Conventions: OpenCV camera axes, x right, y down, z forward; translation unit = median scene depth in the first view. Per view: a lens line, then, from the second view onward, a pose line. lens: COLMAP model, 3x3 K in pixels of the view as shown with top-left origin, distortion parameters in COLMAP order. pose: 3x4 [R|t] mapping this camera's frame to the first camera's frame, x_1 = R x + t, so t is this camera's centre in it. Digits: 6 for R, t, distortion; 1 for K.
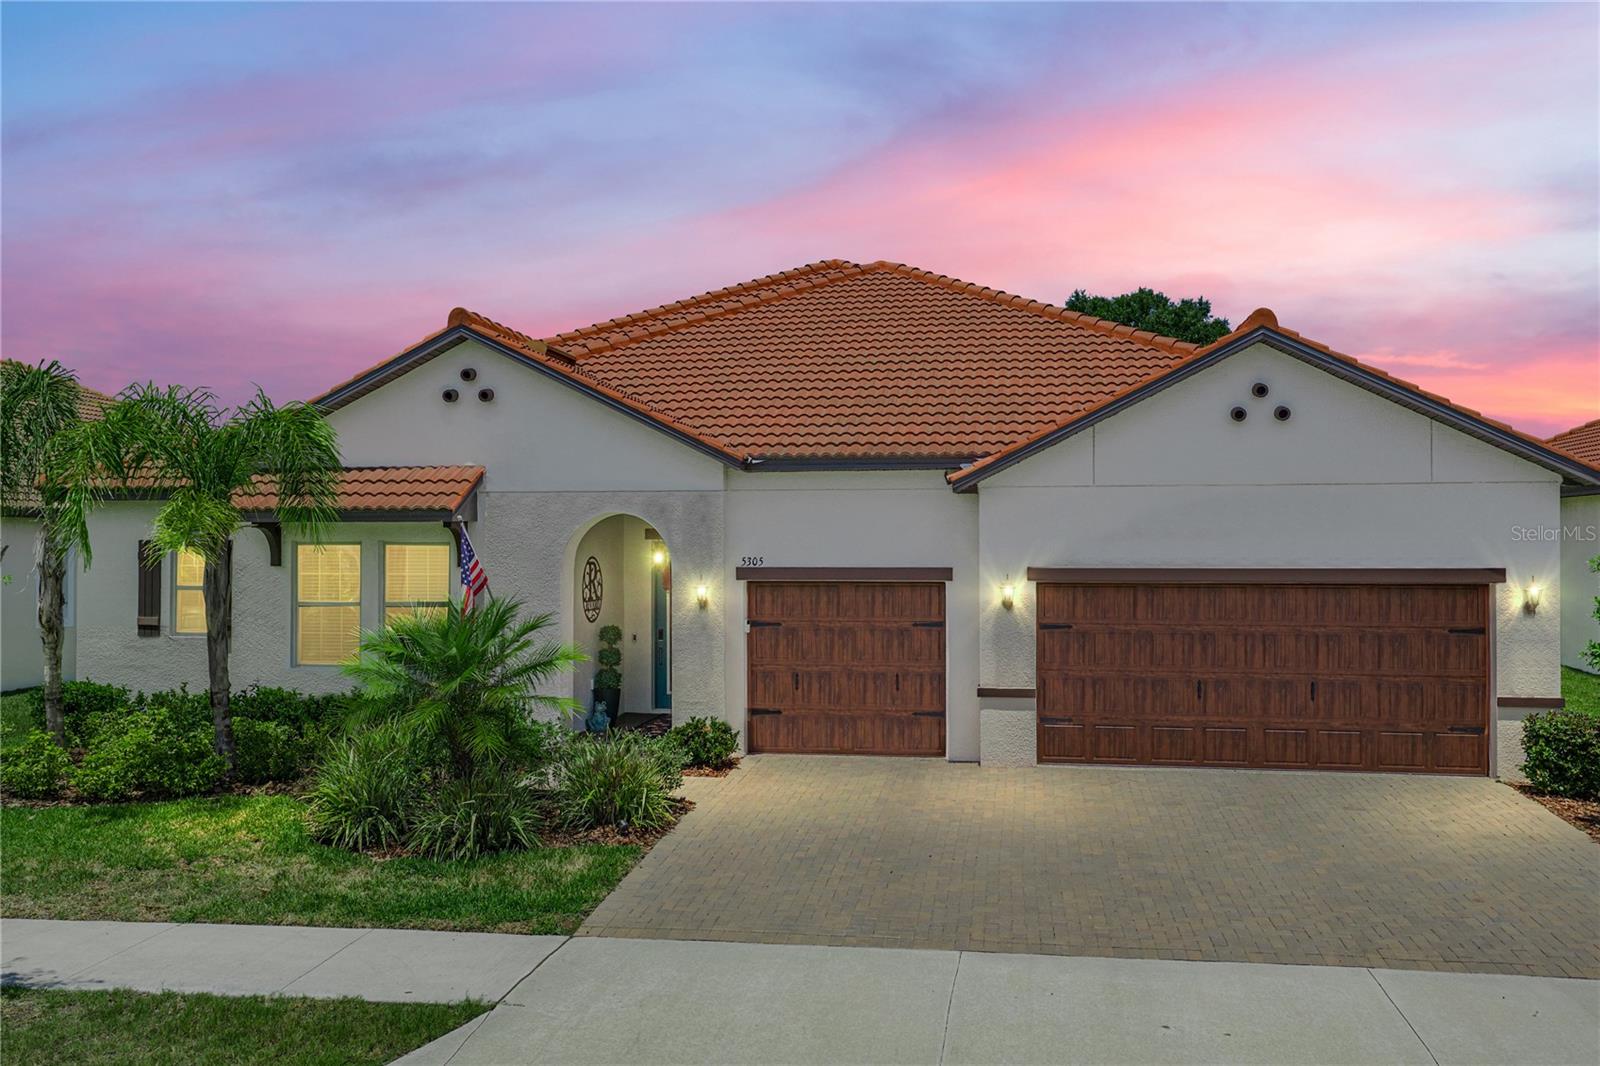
lens RADIAL K [[1424.2, 0, 768.7], [0, 1424.2, 515.3], [0, 0, 1]] dist [0.039565, -0.025404]
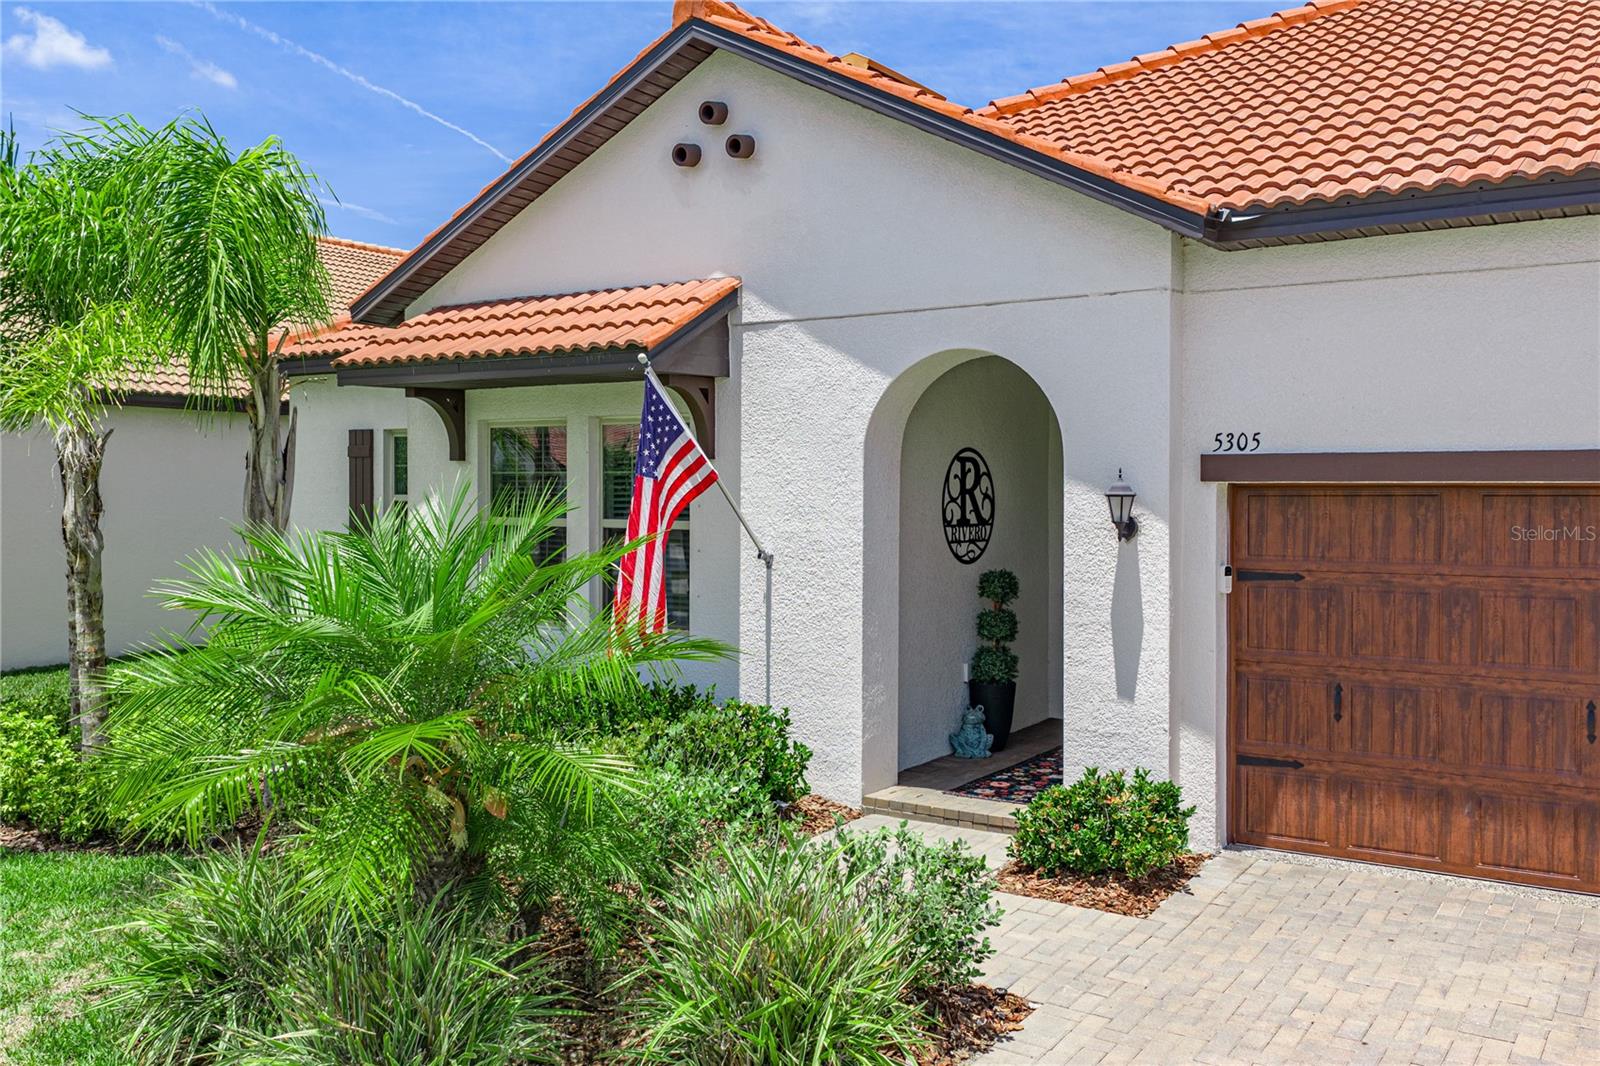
lens RADIAL K [[1424.2, 0, 790.3], [0, 1424.2, 509.5], [0, 0, 1]] dist [0.039565, -0.025404]
pose [[0.919350, 0.009641, -0.393322, 0.038366], [0.005350, 0.999301, 0.036999, 0.036215], [0.393404, -0.036119, 0.918656, 0.507044]]
